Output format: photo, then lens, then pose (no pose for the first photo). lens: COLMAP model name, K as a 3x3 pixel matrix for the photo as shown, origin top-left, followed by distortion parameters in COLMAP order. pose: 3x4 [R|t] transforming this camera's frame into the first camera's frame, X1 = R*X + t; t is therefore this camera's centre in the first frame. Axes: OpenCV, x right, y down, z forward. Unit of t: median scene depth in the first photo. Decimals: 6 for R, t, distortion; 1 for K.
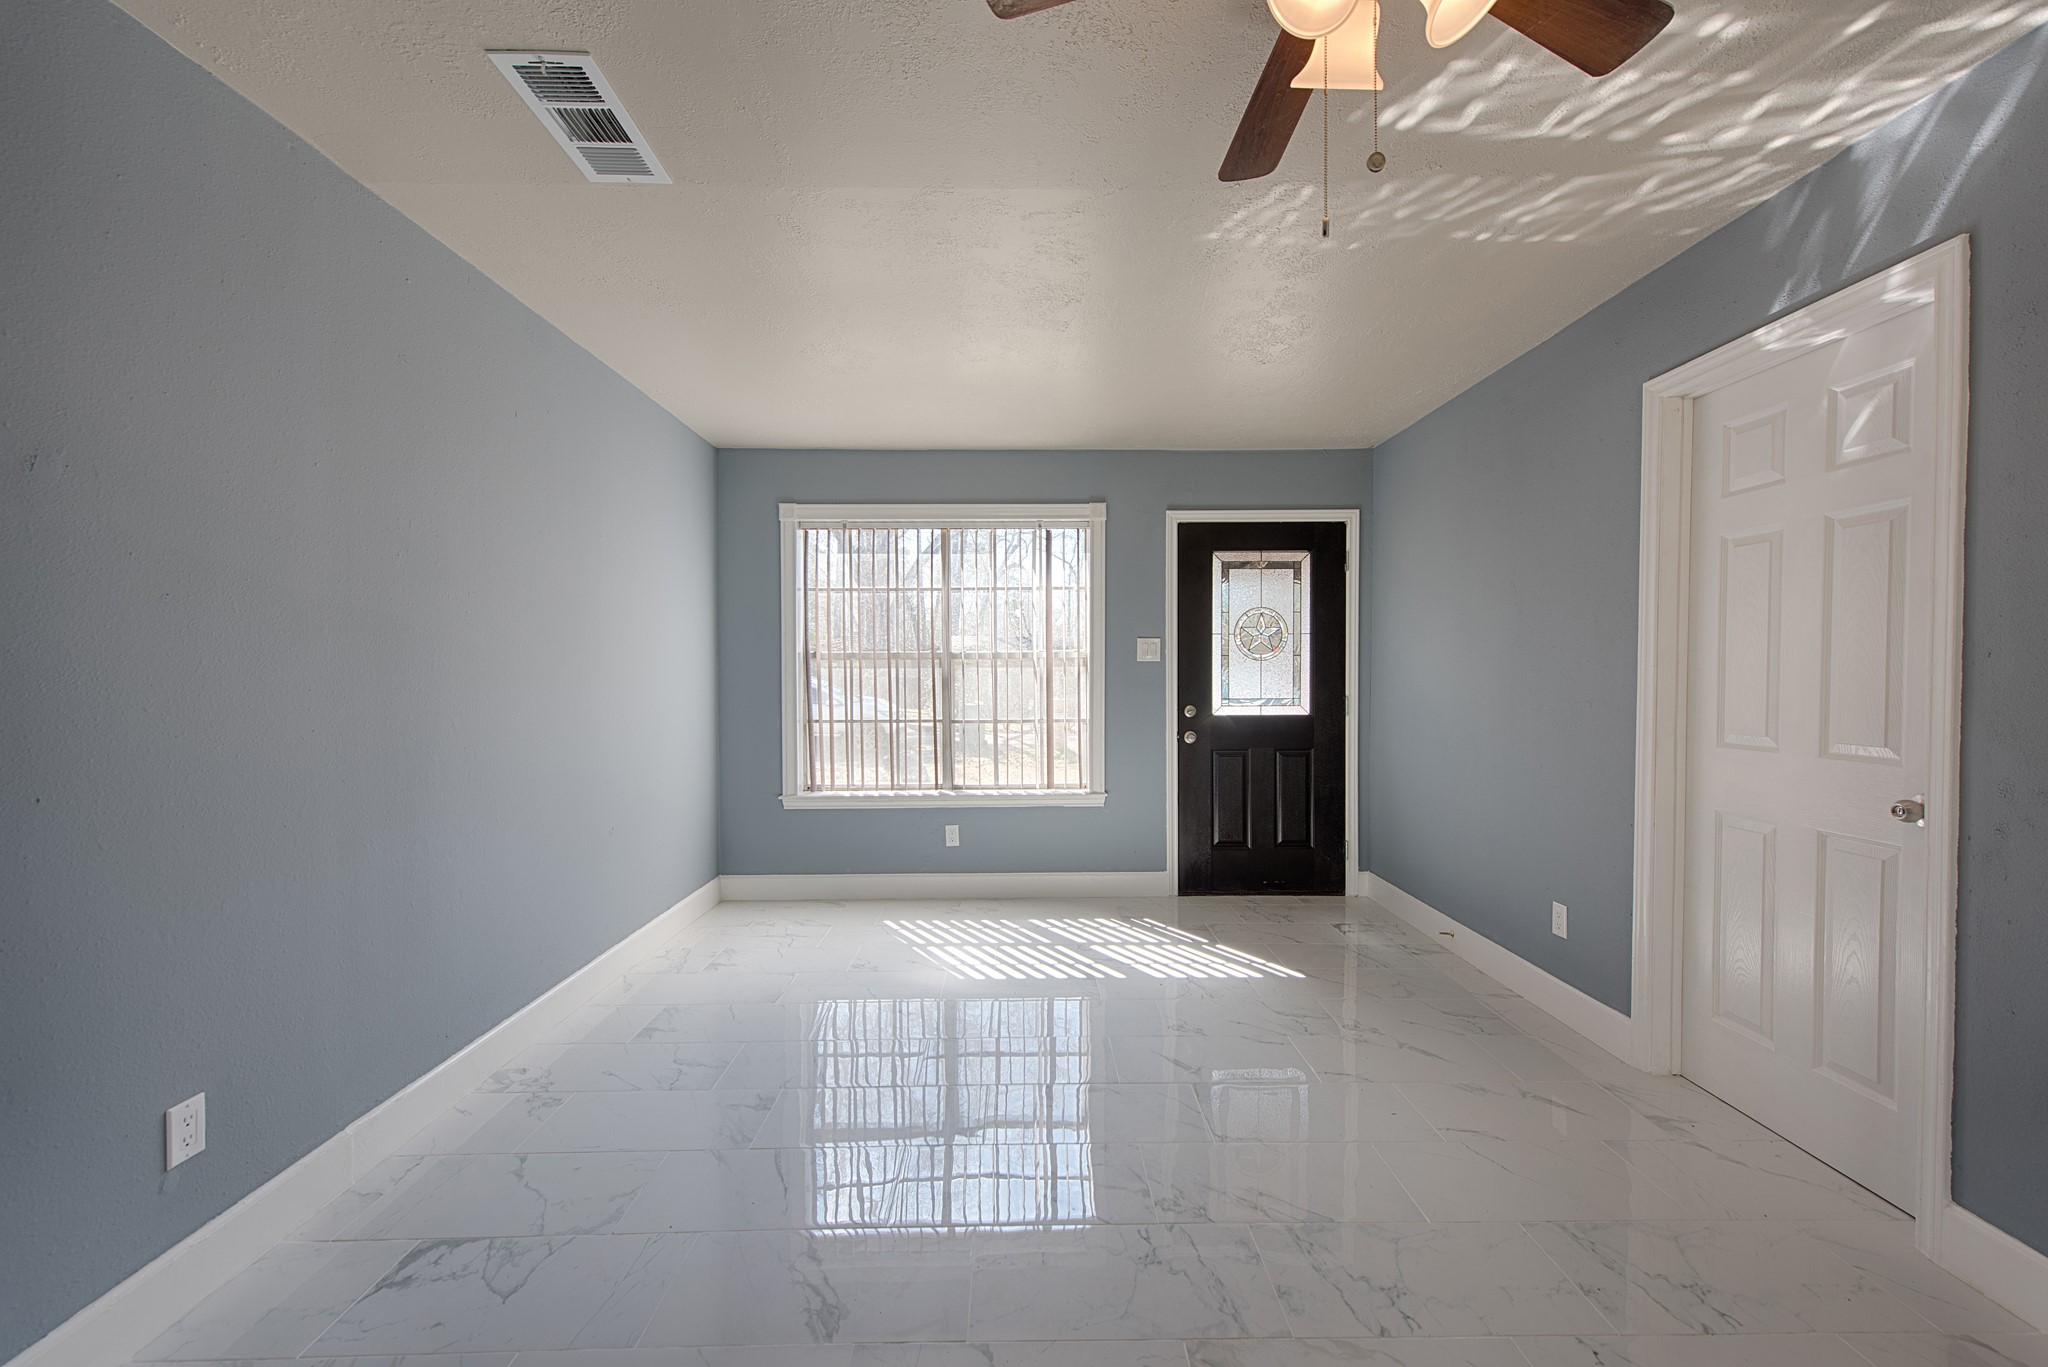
lens RADIAL K [[817.8, 0, 1030.8], [0, 817.8, 690.0], [0, 0, 1]] dist [0.004943, -0.000159]
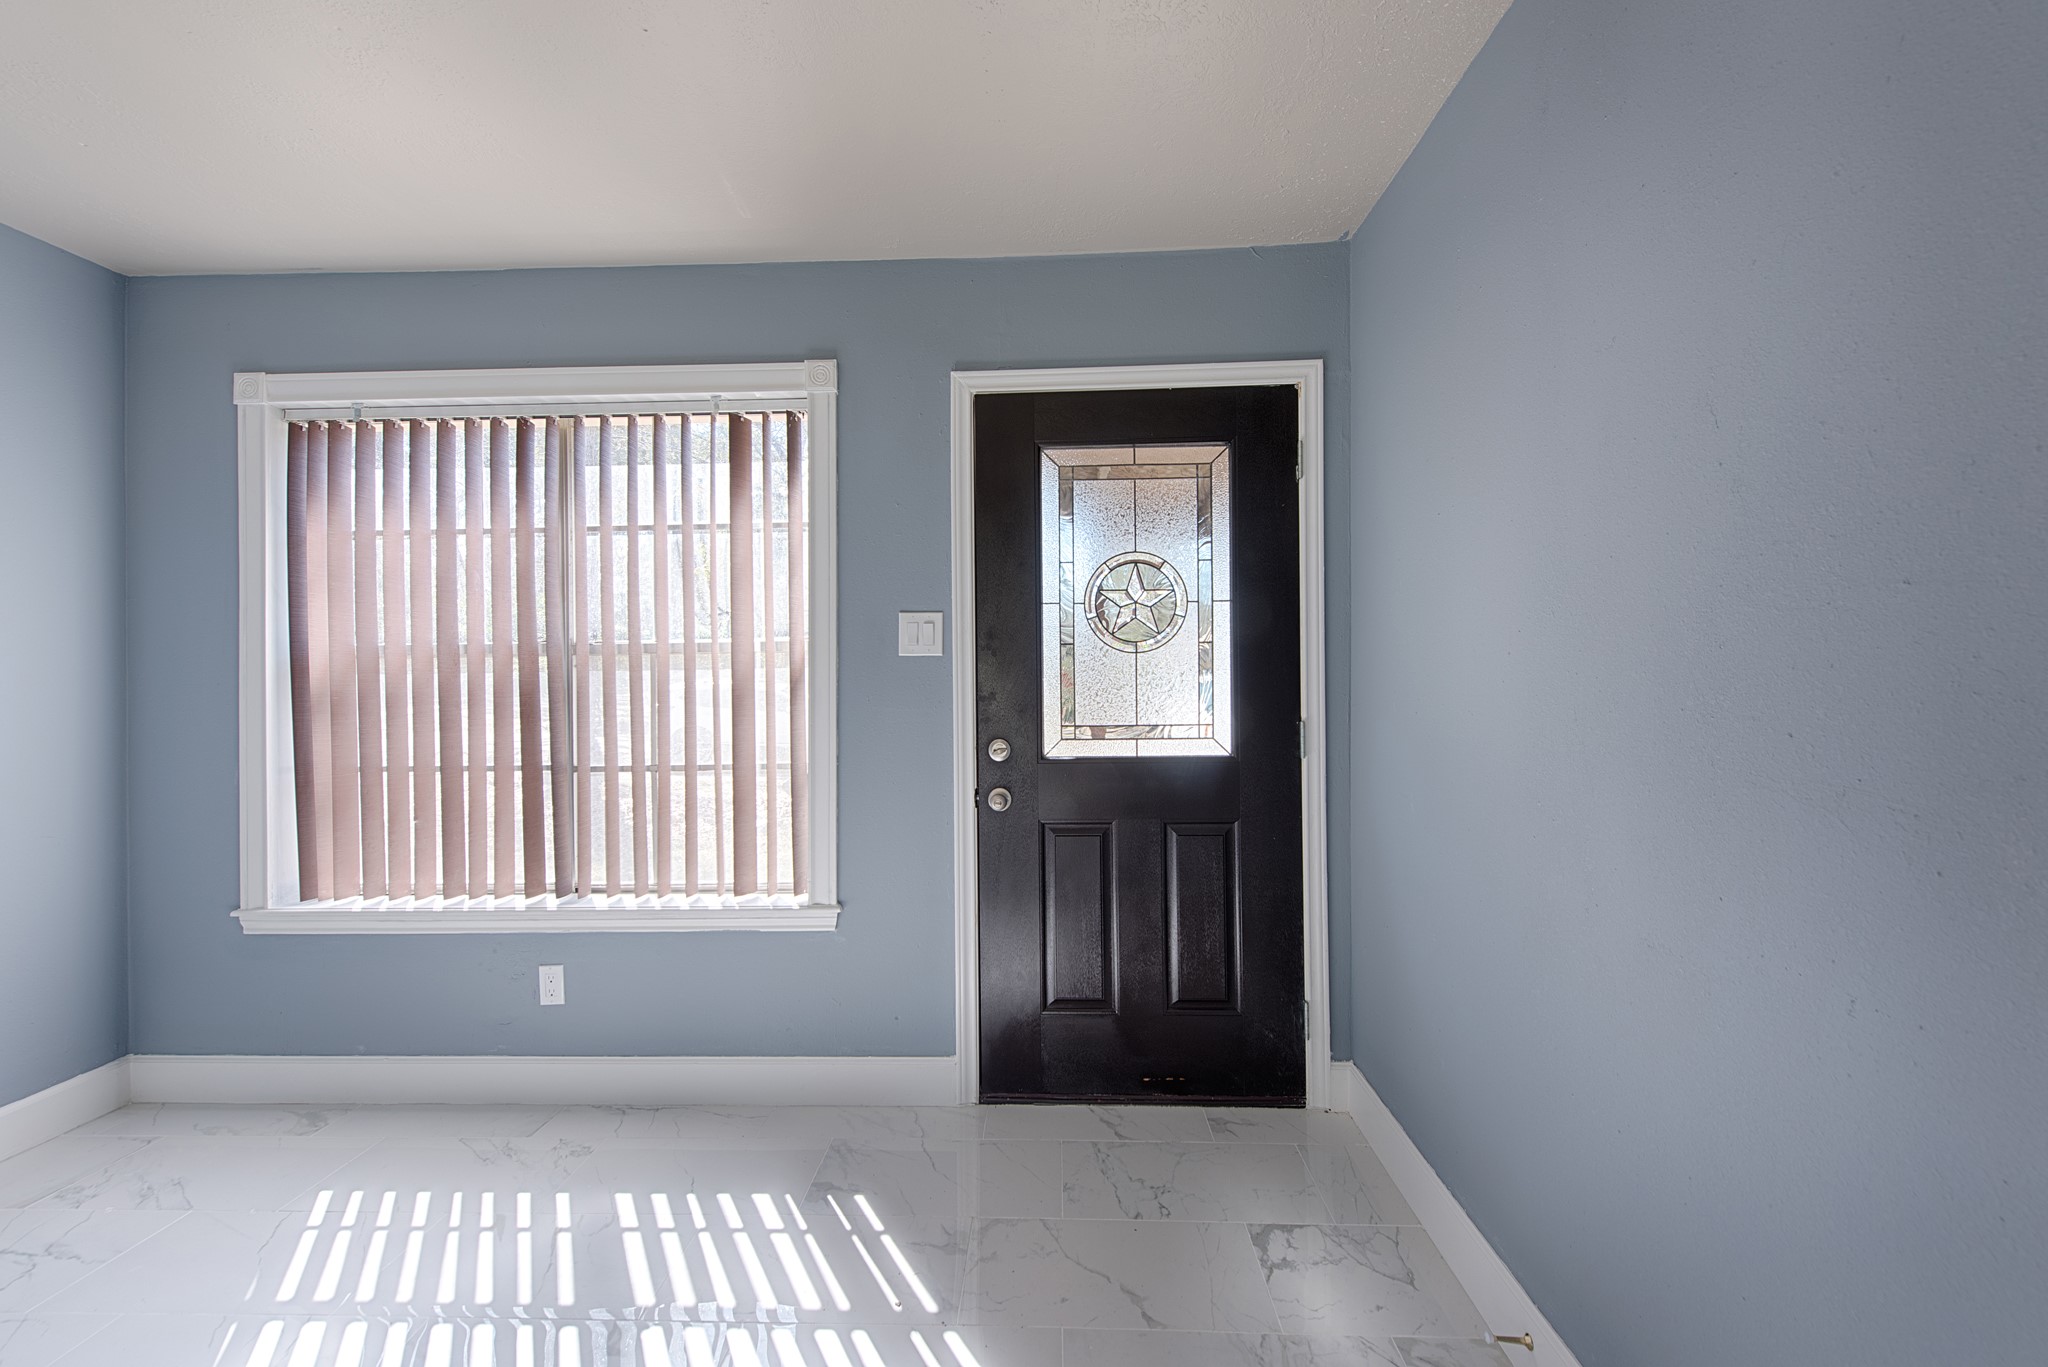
lens RADIAL K [[817.8, 0, 1017.9], [0, 817.8, 674.8], [0, 0, 1]] dist [0.004943, -0.000159]
pose [[0.998072, -0.007306, -0.061633, 0.239454], [0.006431, 0.999876, -0.014385, -0.015120], [0.061730, 0.013961, 0.997995, 0.473763]]
